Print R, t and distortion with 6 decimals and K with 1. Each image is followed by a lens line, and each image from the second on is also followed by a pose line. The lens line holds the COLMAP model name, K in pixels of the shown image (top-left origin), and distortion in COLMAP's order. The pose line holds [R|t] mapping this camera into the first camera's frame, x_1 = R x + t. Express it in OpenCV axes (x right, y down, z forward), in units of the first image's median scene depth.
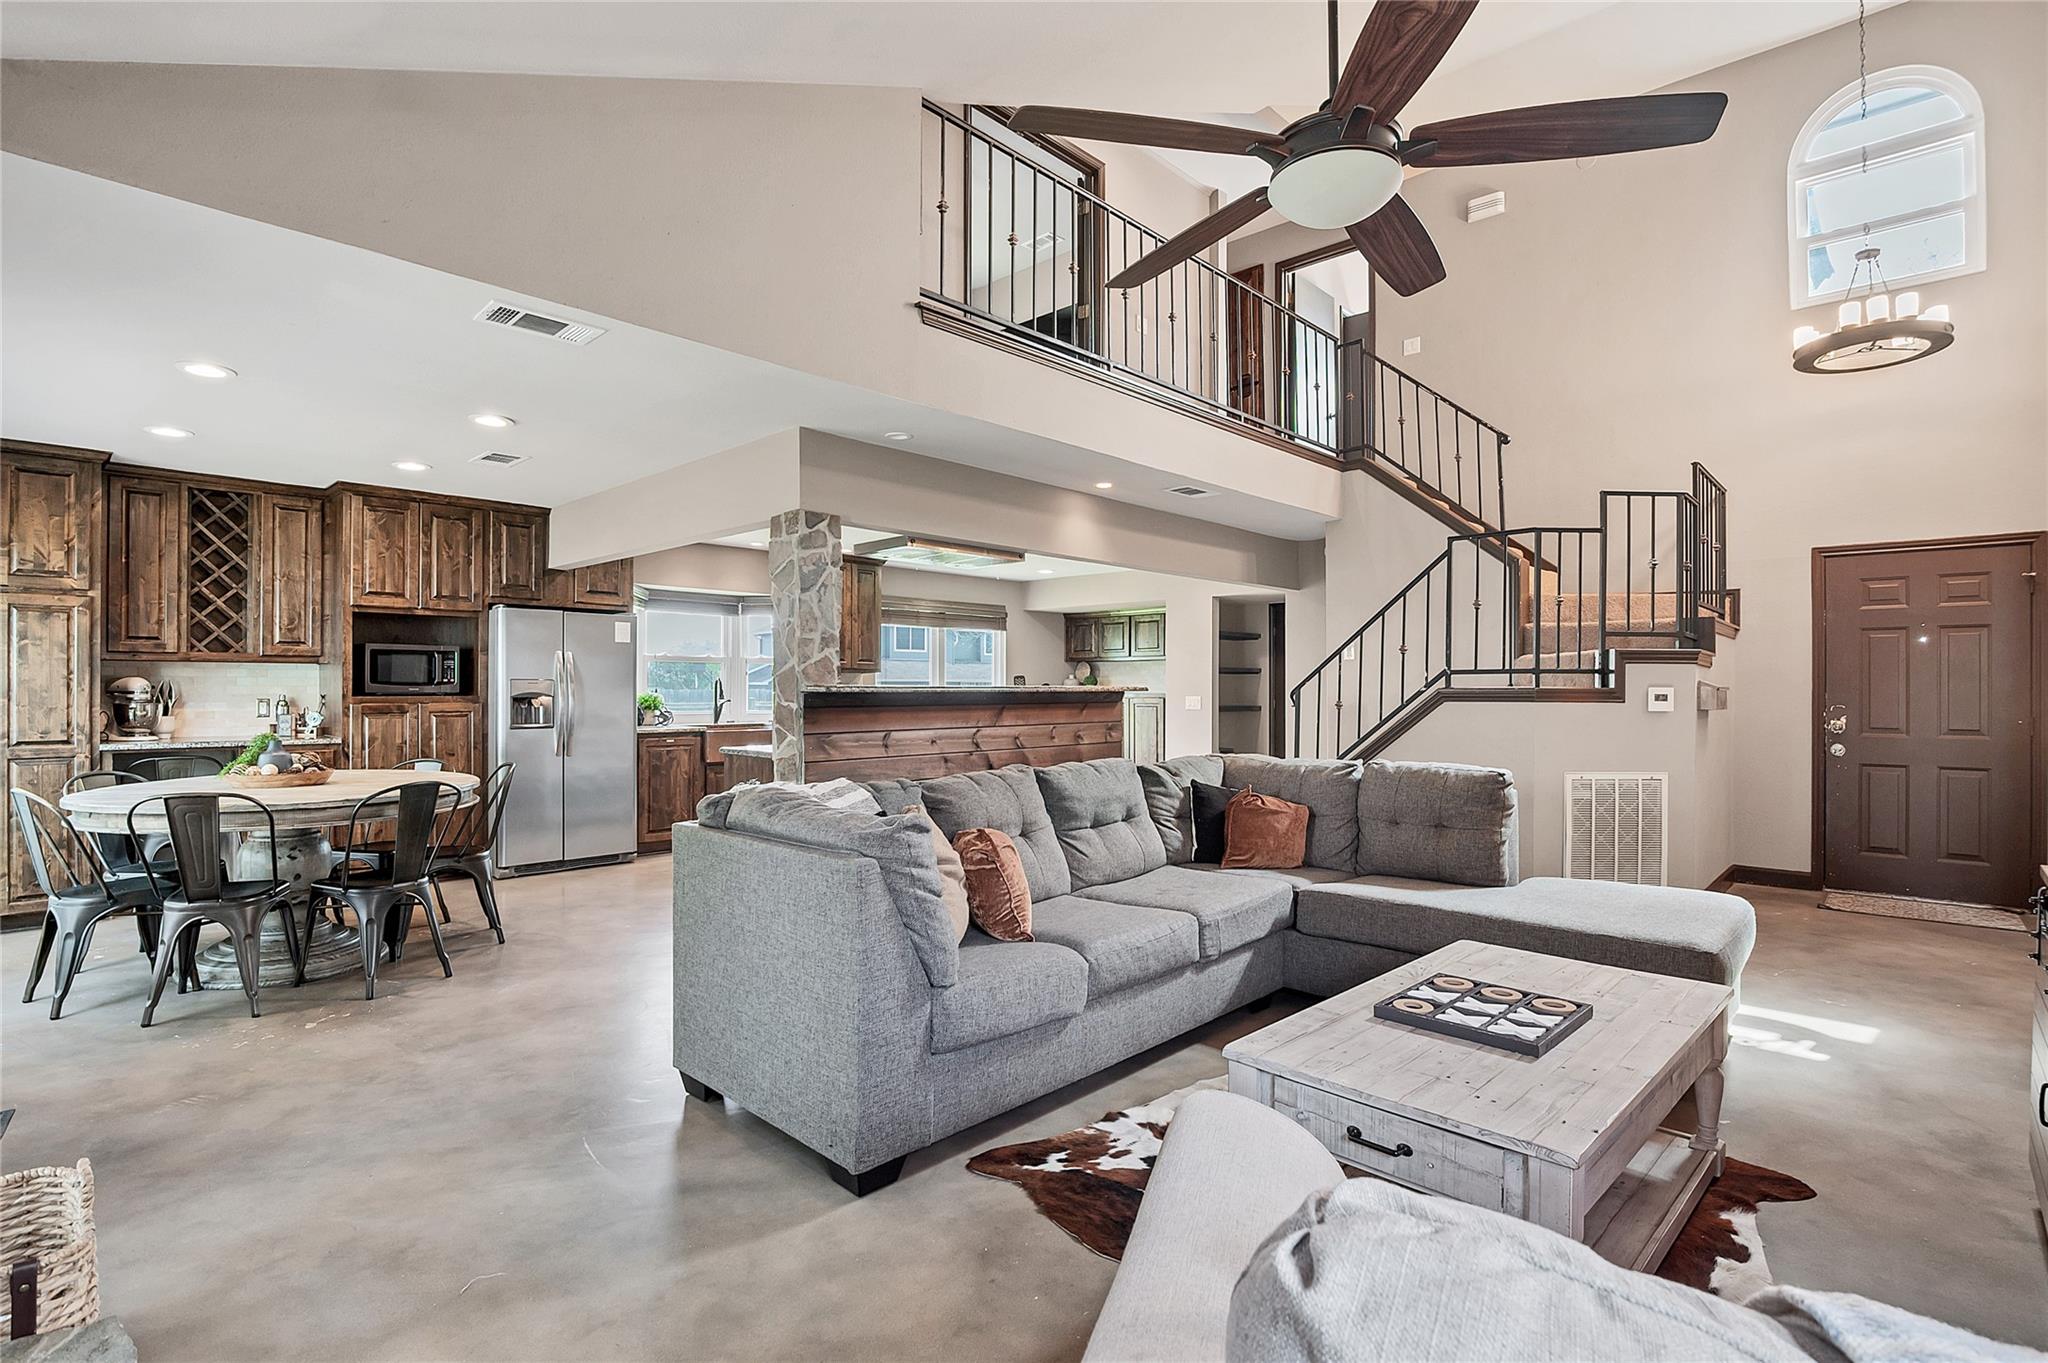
lens RADIAL K [[971.4, 0, 1022.6], [0, 971.4, 684.3], [0, 0, 1]] dist [-0.013802, -0.006507]
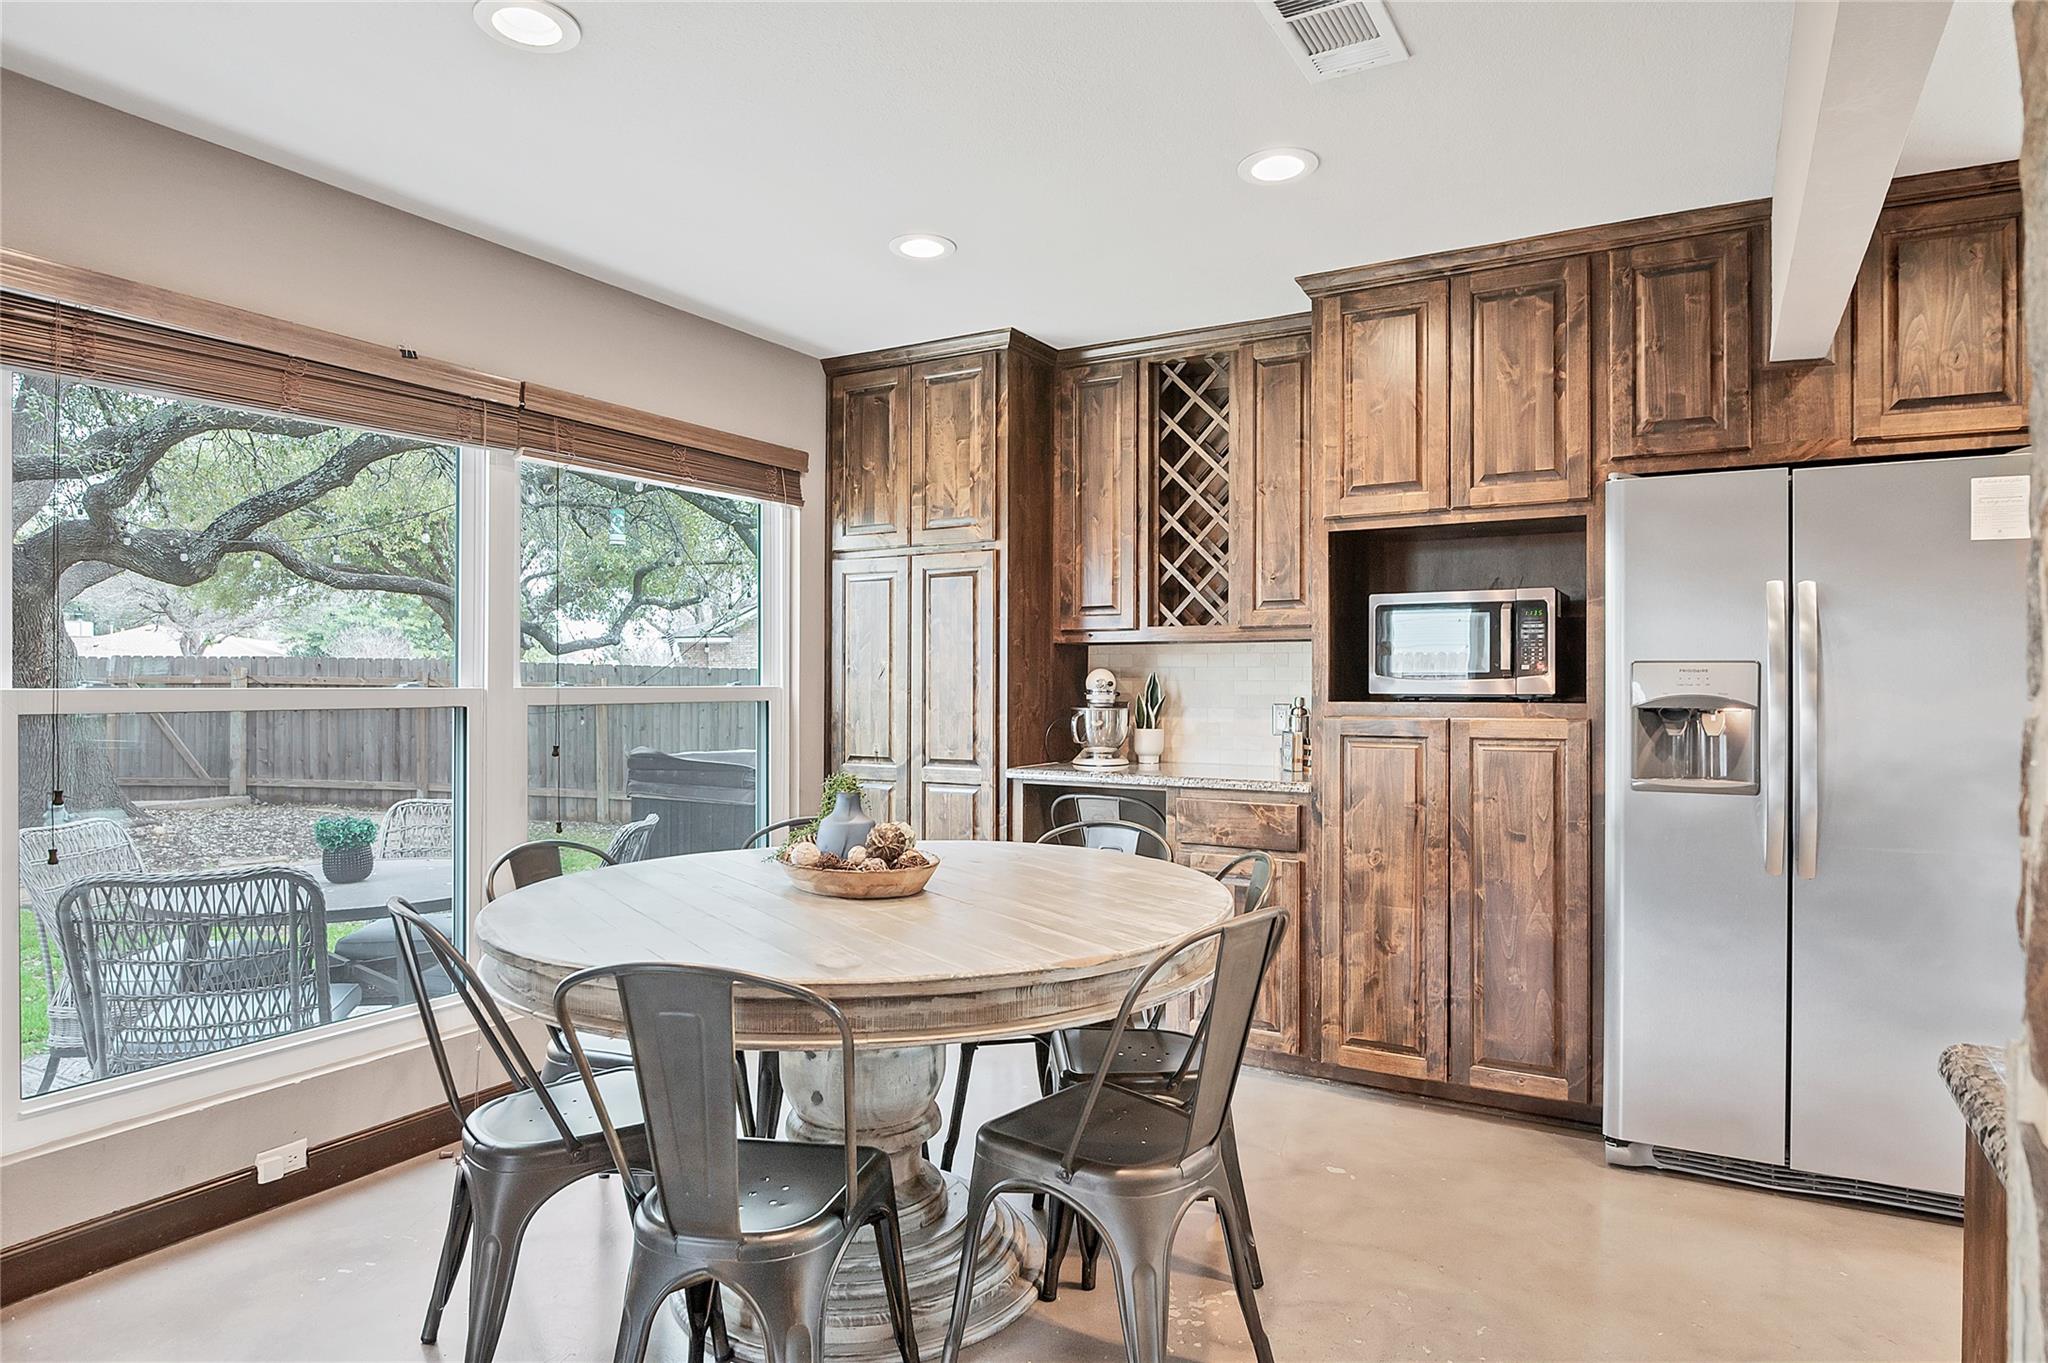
lens RADIAL K [[1159.9, 0, 1030.1], [0, 1159.9, 684.8], [0, 0, 1]] dist [-0.017547, -0.001515]
pose [[0.240231, -0.003517, -0.970709, -0.149346], [0.002850, 0.999992, -0.002918, 0.005405], [0.970712, -0.002066, 0.240239, 0.711249]]
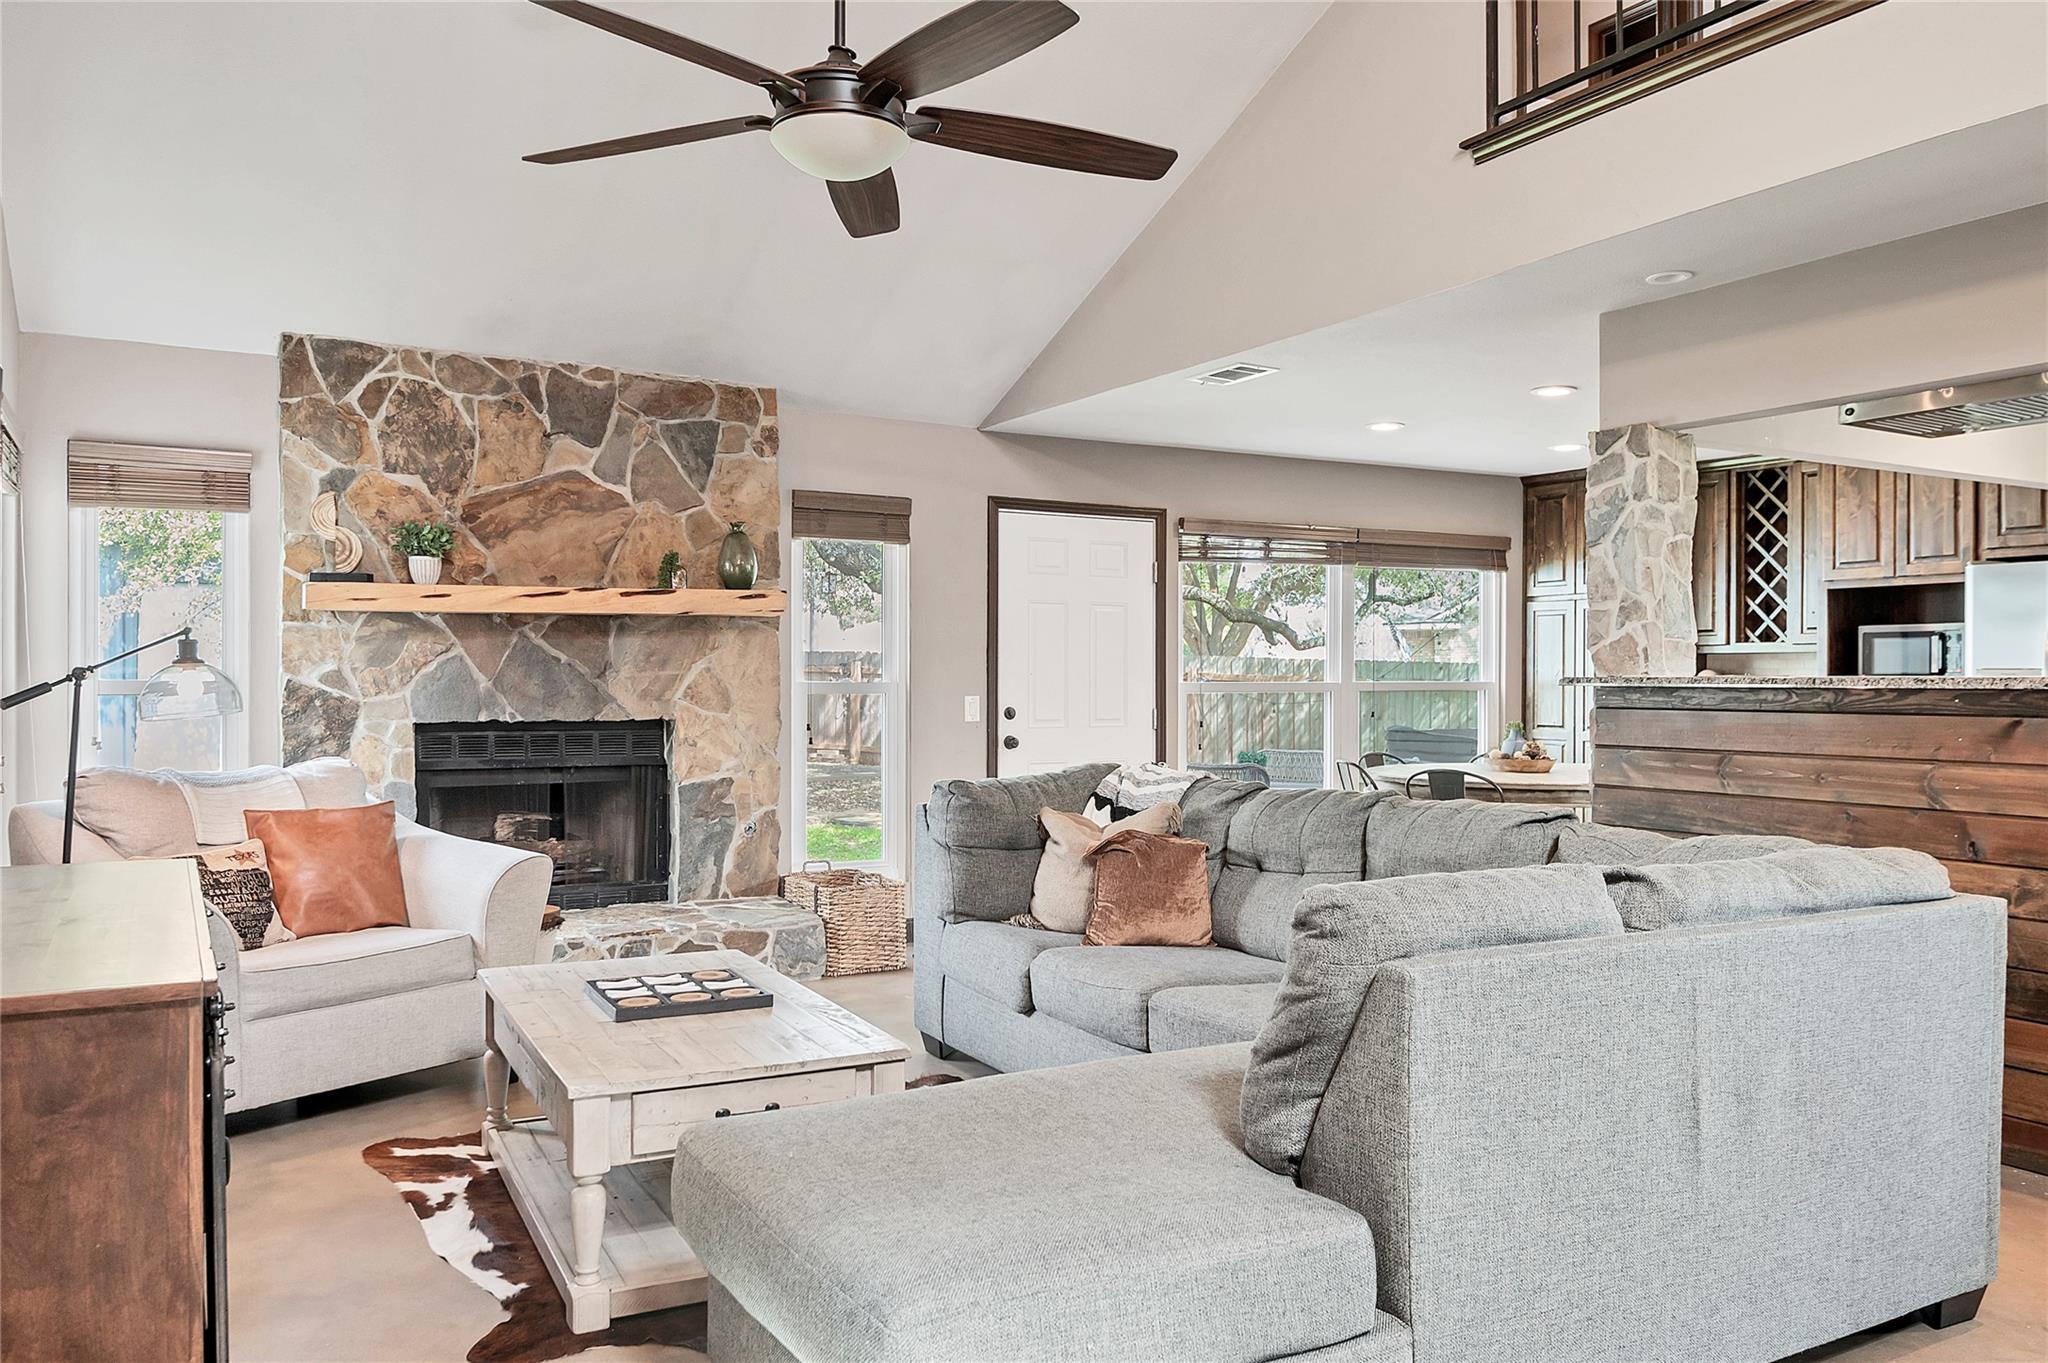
lens RADIAL K [[1488.4, 0, 1024.4], [0, 1488.4, 685.3], [0, 0, 1]] dist [-0.001975, -0.003228]
pose [[-0.290602, 0.002593, -0.956840, 0.742378], [0.001130, 0.999997, 0.002367, 0.003652], [0.956843, -0.000394, -0.290604, 0.716930]]
